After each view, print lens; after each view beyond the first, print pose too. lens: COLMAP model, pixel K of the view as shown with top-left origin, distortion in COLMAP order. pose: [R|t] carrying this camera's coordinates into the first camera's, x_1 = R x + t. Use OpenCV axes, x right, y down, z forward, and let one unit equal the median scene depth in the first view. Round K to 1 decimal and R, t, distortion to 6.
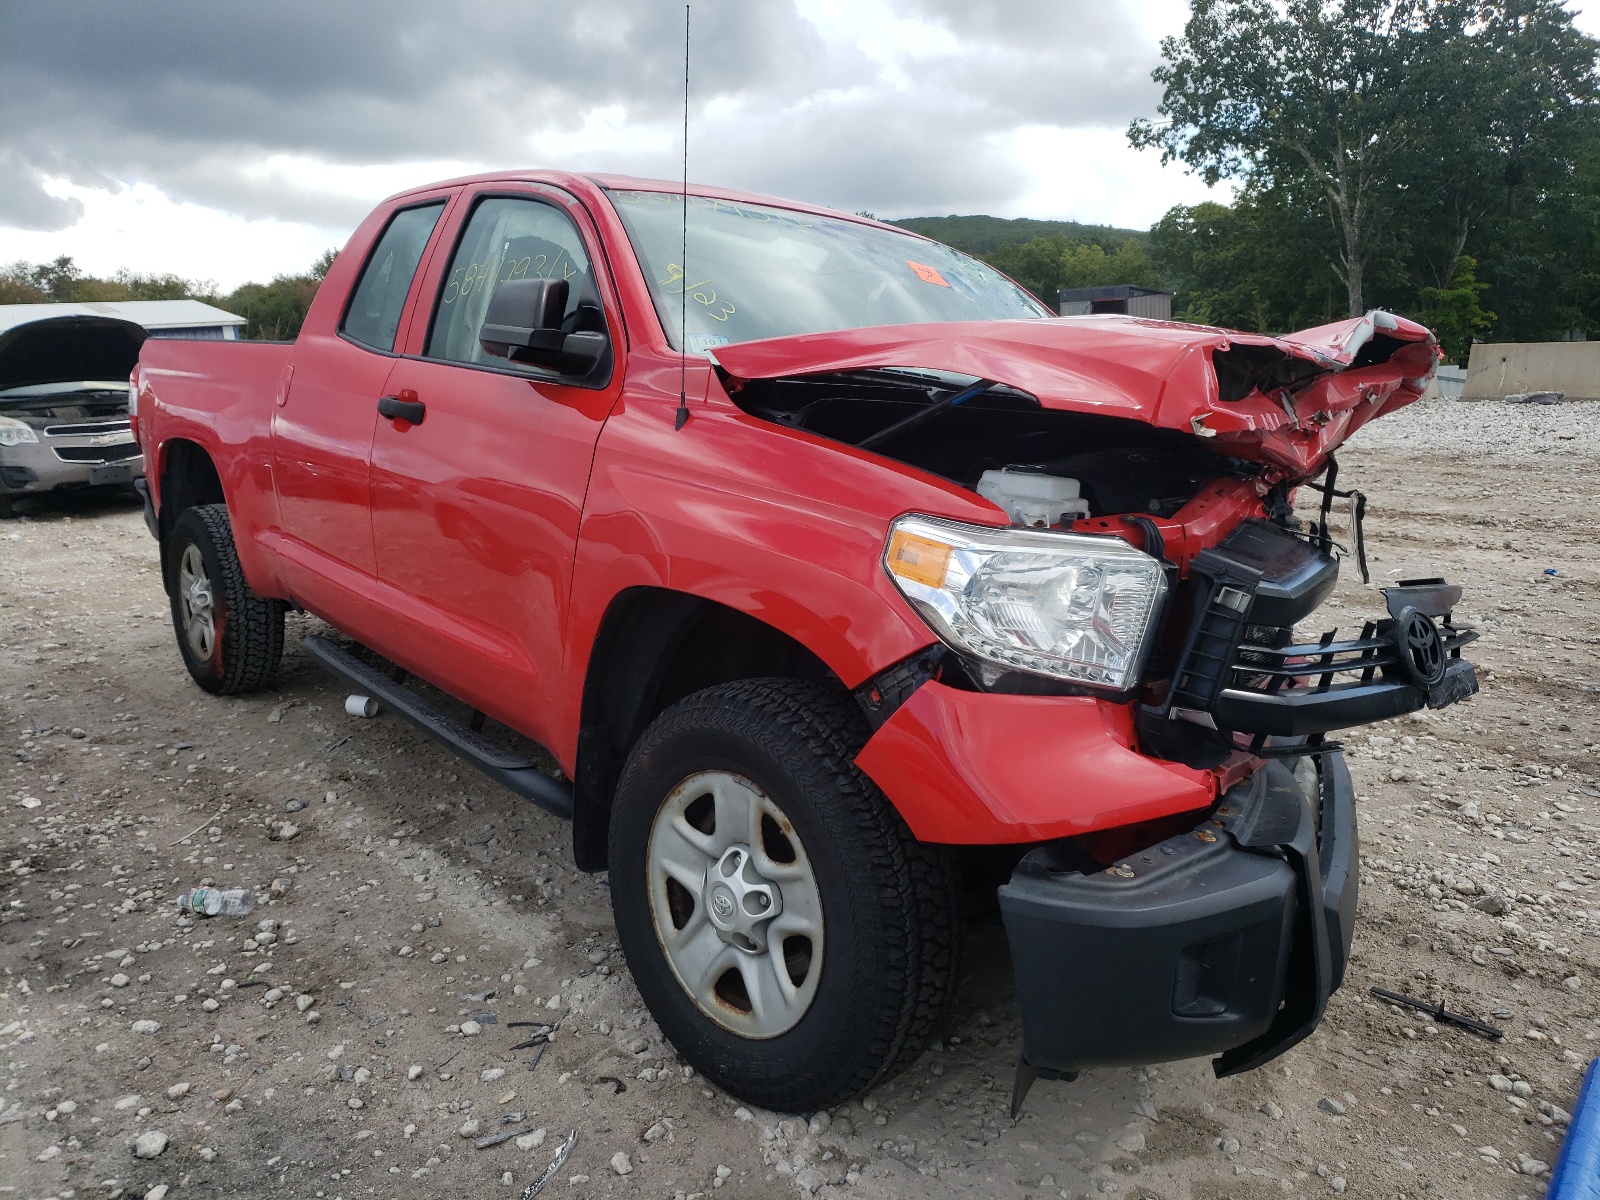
lens RADIAL K [[1170.1, 0, 721.4], [0, 1170.1, 600.5], [0, 0, 1]] dist [0.010811, 0.006435]
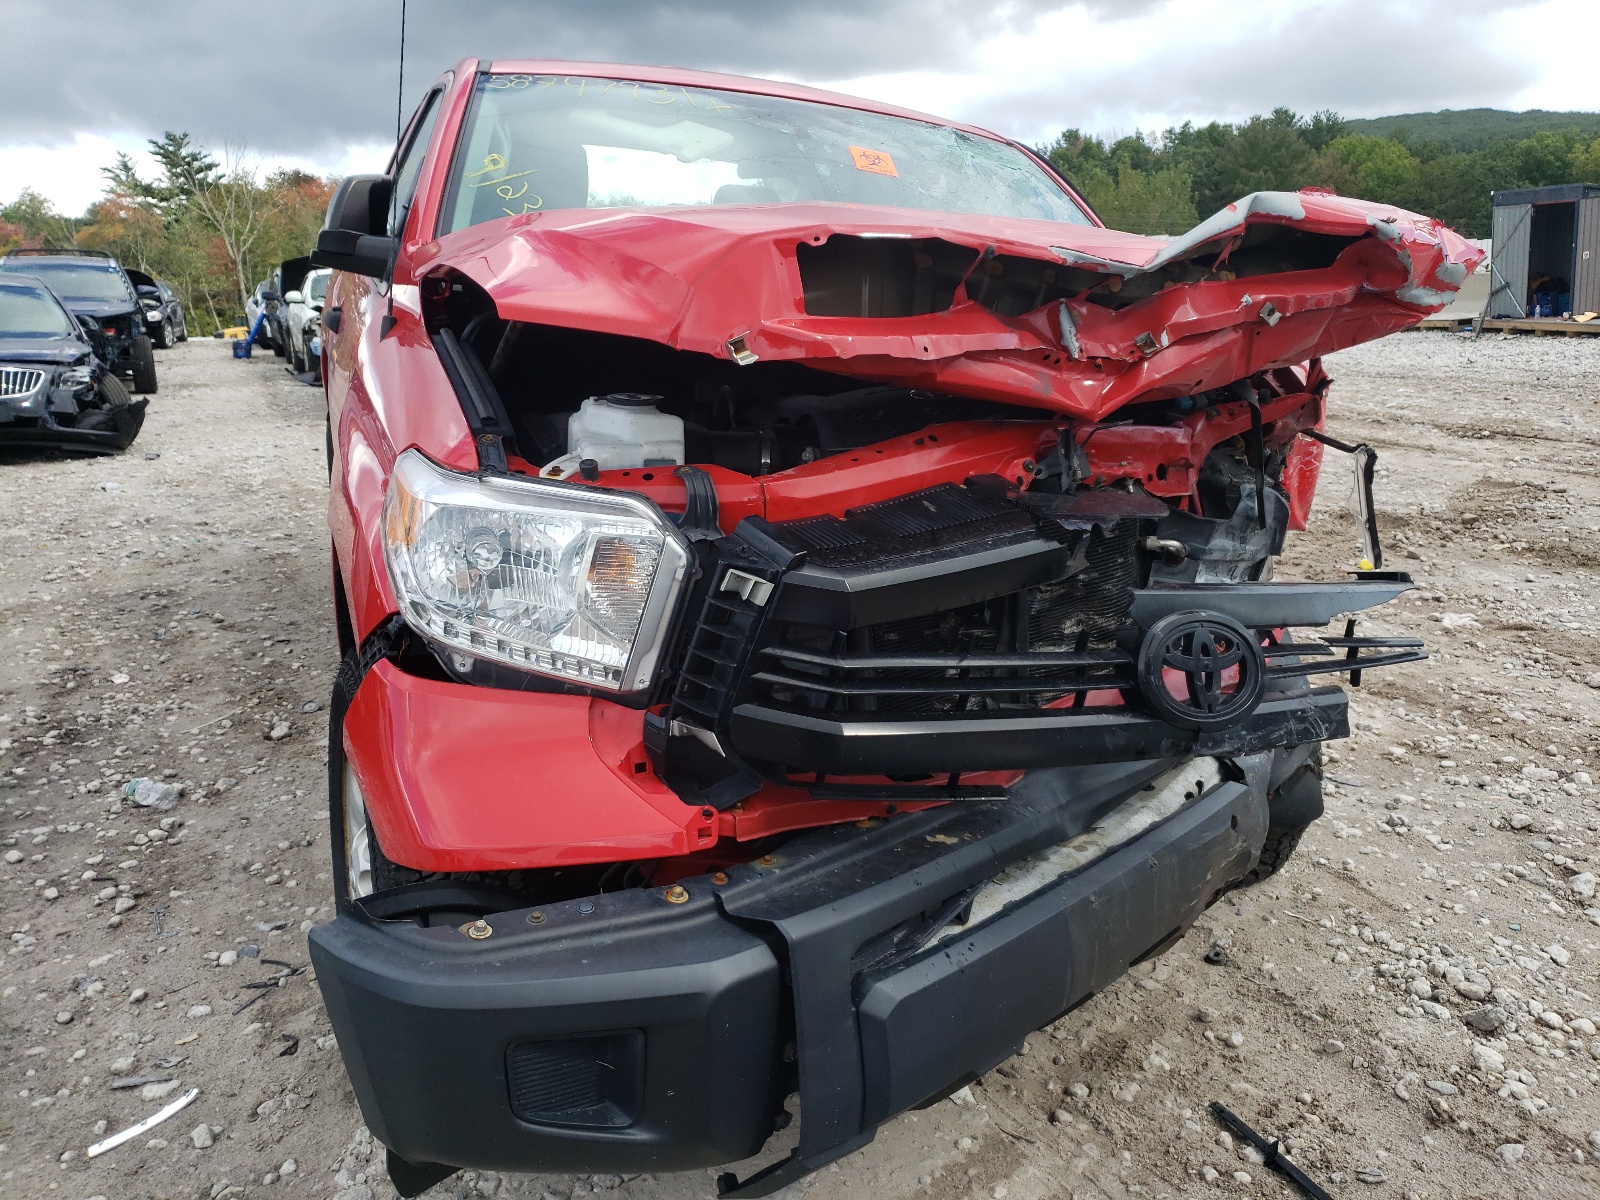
lens RADIAL K [[1170.1, 0, 721.4], [0, 1170.1, 600.5], [0, 0, 1]] dist [0.010811, 0.006435]
pose [[0.956803, 0.080305, -0.279426, 0.446307], [-0.061183, 0.995190, 0.076510, -0.033615], [0.284226, -0.056109, 0.957114, 0.204812]]
